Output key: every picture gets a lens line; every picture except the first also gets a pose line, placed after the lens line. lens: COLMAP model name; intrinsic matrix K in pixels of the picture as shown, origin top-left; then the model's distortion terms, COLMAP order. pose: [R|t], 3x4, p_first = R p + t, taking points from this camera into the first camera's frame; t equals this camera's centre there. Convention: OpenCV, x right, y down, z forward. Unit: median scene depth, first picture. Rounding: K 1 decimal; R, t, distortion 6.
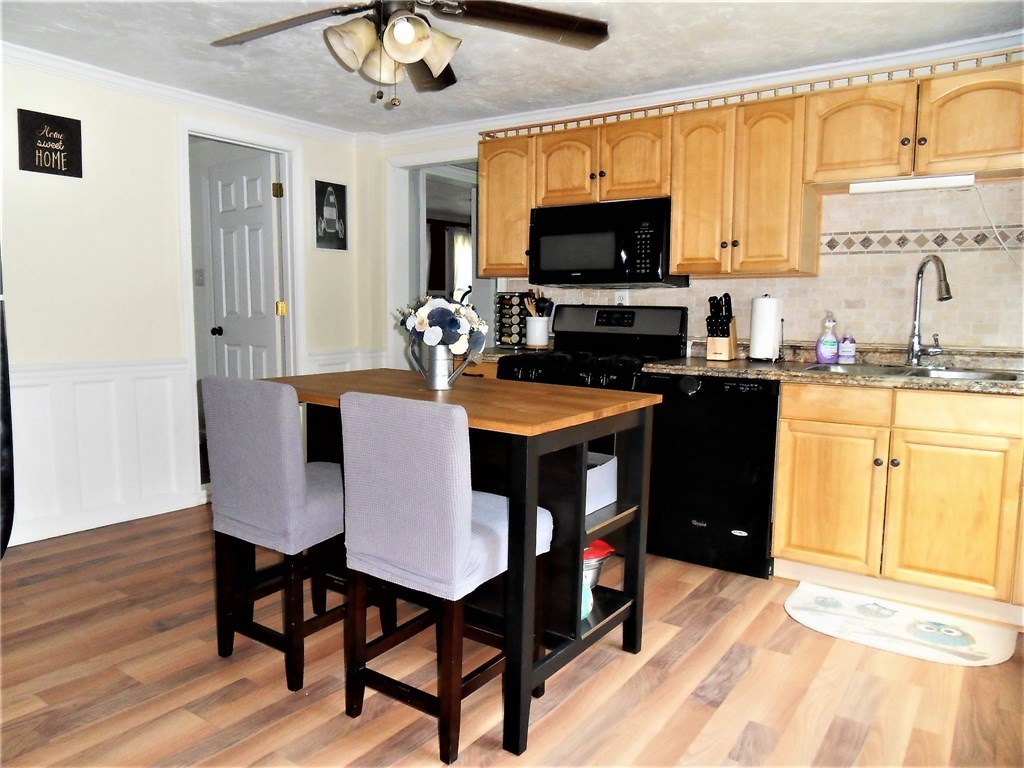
lens RADIAL K [[734.1, 0, 514.5], [0, 734.1, 386.2], [0, 0, 1]] dist [0.015118, 0.002947]
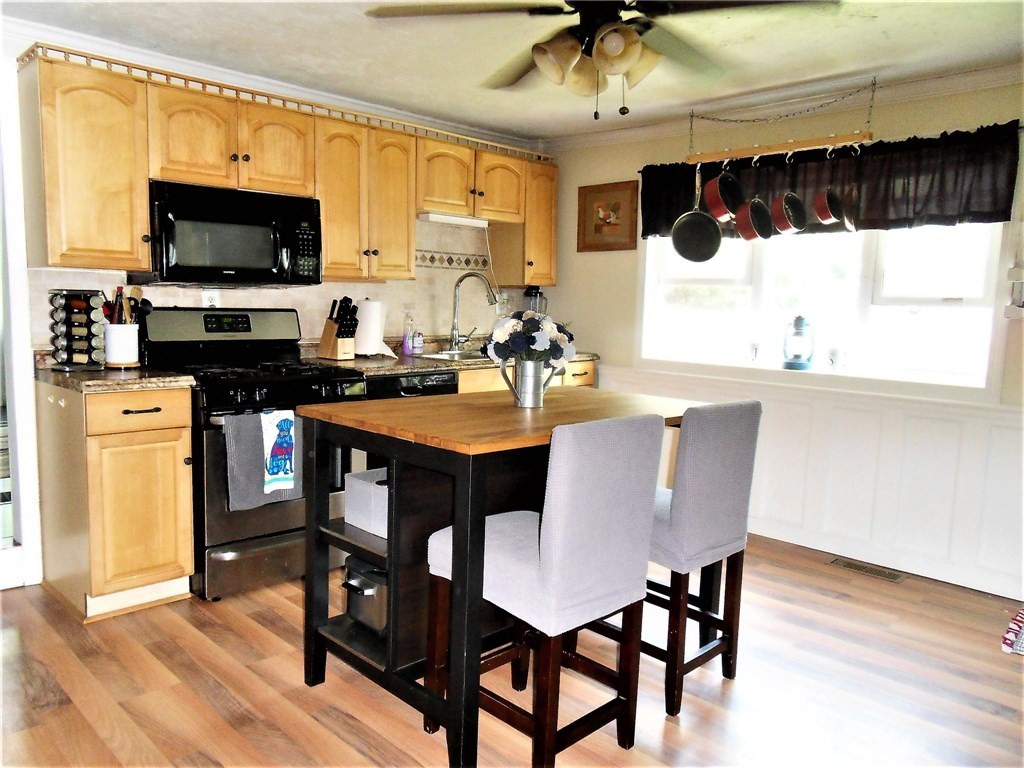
lens RADIAL K [[753.7, 0, 508.3], [0, 753.7, 384.7], [0, 0, 1]] dist [-0.011048, 0.009420]
pose [[0.194054, -0.112859, 0.974477, -0.730268], [0.093835, 0.990941, 0.096079, -0.081472], [-0.976493, 0.072796, 0.202886, 0.550456]]
